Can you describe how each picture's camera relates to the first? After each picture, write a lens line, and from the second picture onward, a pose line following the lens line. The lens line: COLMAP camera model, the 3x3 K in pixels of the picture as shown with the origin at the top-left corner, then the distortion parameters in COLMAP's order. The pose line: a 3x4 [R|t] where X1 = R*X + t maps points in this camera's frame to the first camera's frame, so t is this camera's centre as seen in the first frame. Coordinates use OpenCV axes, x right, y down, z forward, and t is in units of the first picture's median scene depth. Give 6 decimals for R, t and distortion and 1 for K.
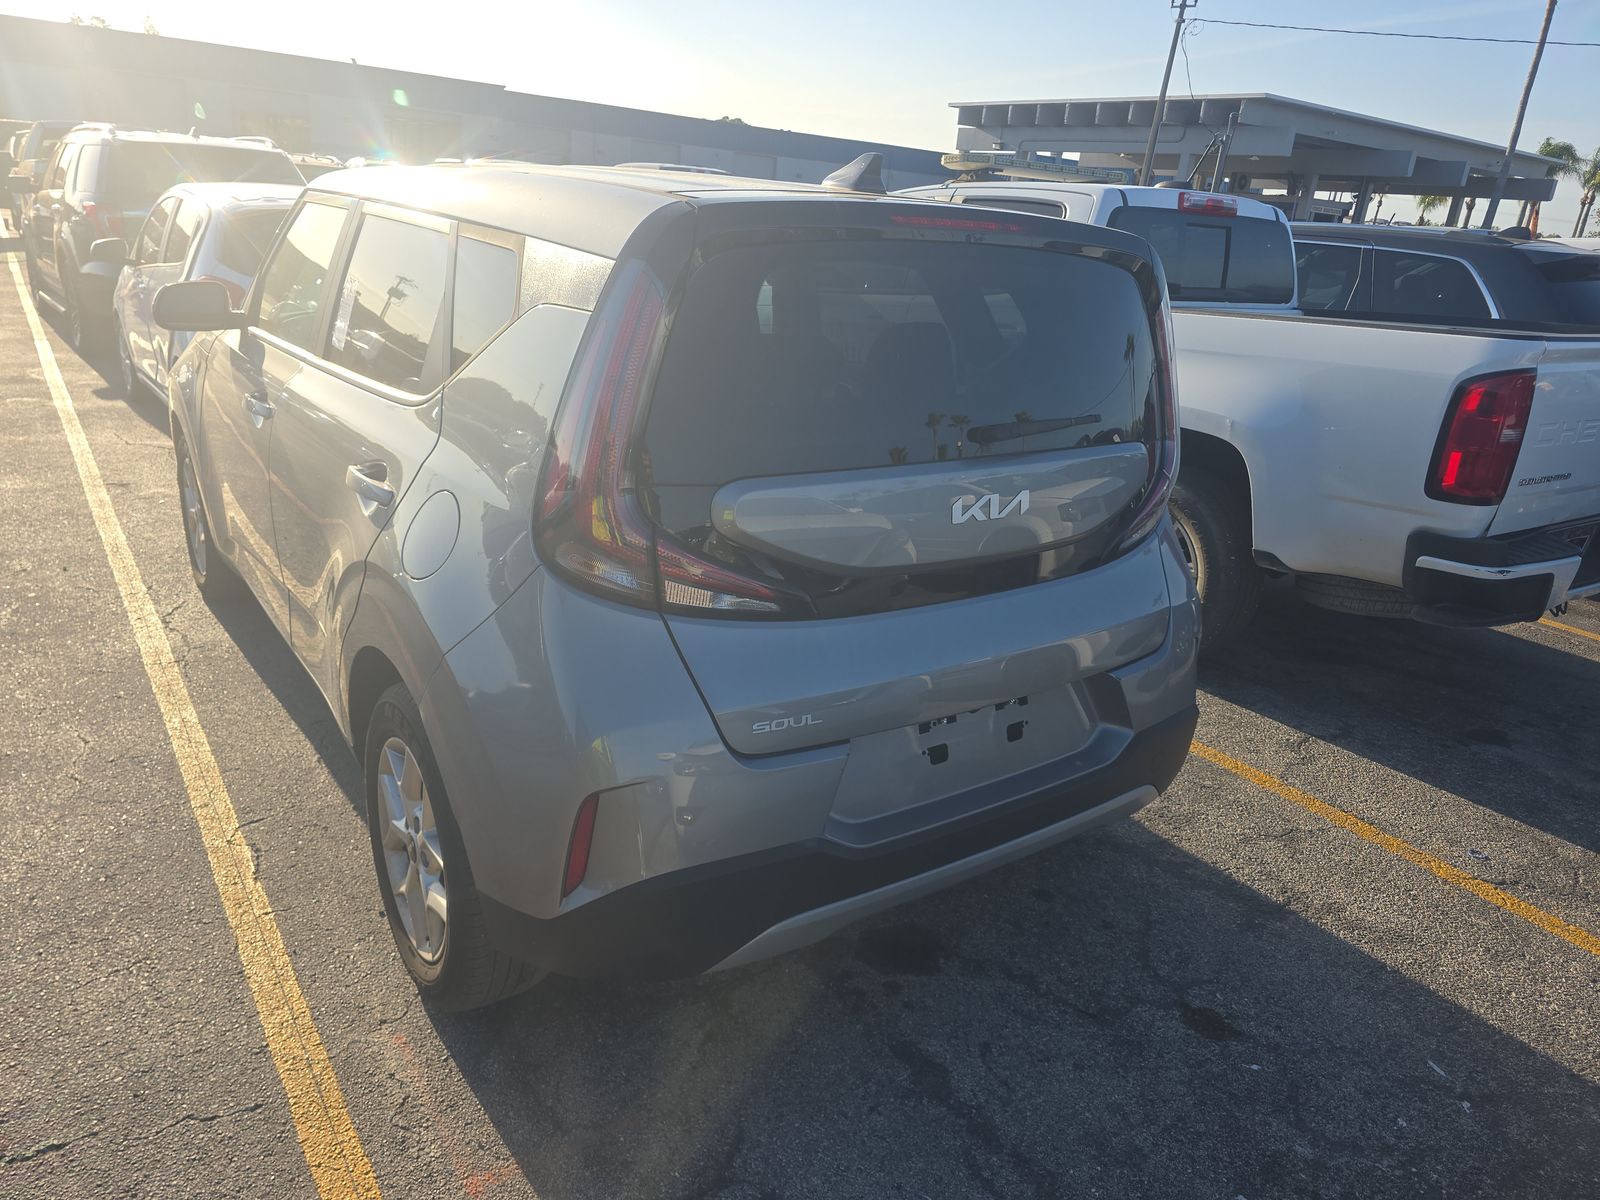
lens RADIAL K [[1090.8, 0, 800.0], [0, 1090.8, 600.0], [0, 0, 1]] dist [0.046029, 0.000313]
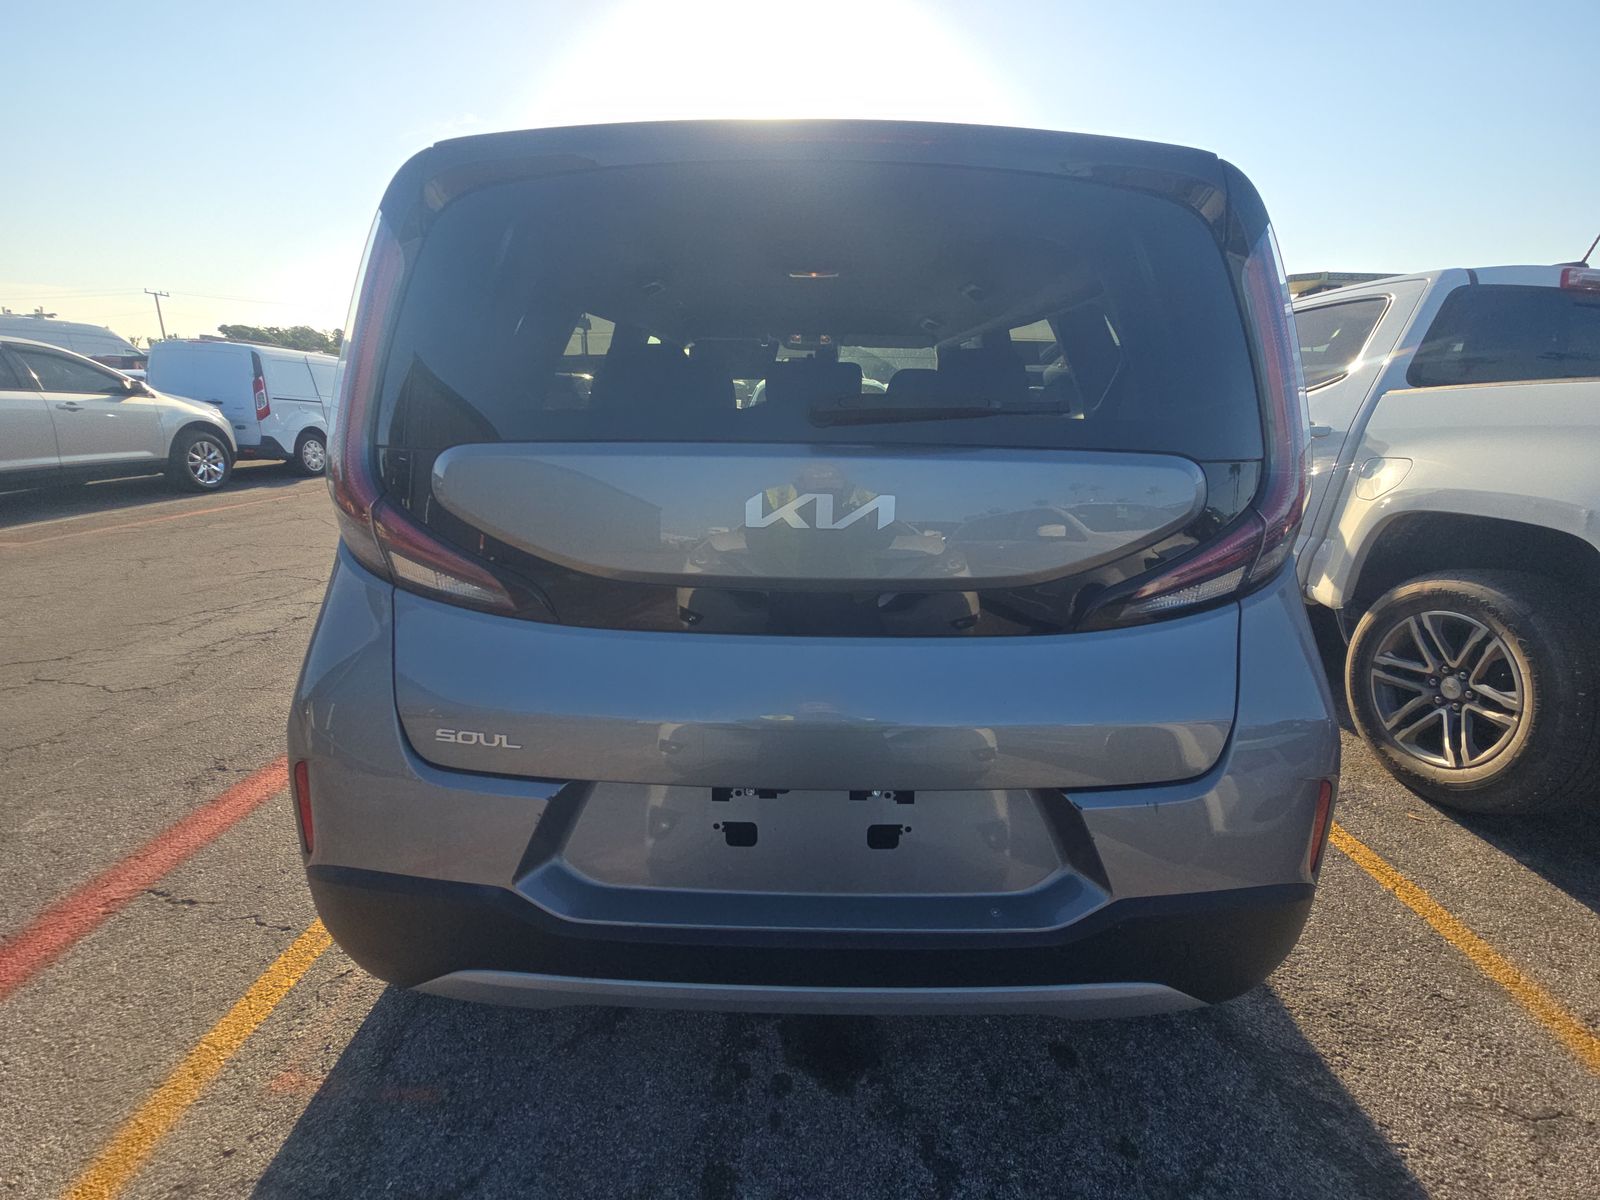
lens RADIAL K [[635.4, 0, 800.0], [0, 635.4, 600.0], [0, 0, 1]] dist [0.028724, -0.020709]
pose [[0.802231, 0.107154, -0.587319, 0.365750], [-0.153744, 0.987661, -0.029807, -0.012077], [0.576878, 0.114209, 0.808807, 0.581893]]
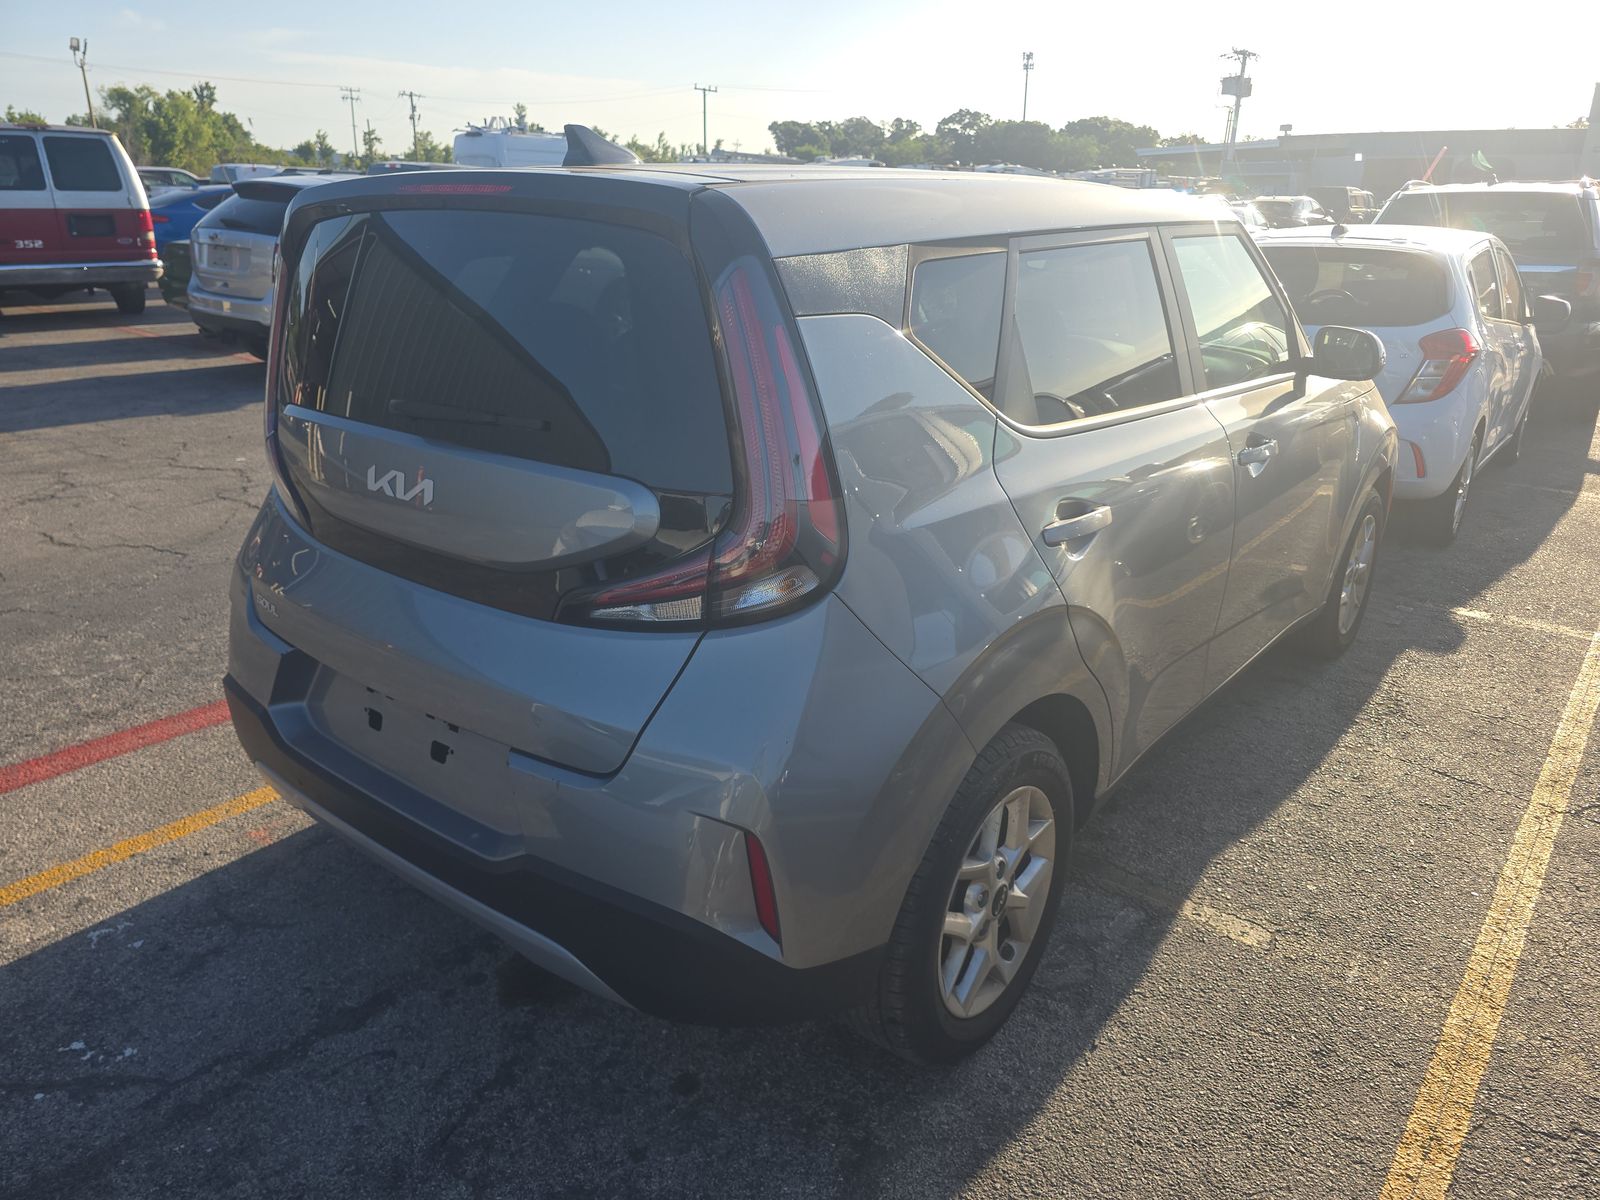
lens RADIAL K [[1057.1, 0, 800.0], [0, 1057.1, 600.0], [0, 0, 1]] dist [0.002227, 0.001032]
pose [[0.269514, 0.251383, -0.929607, 1.002576], [-0.310552, 0.936443, 0.163196, -0.218588], [0.911548, 0.244707, 0.330452, 0.912411]]
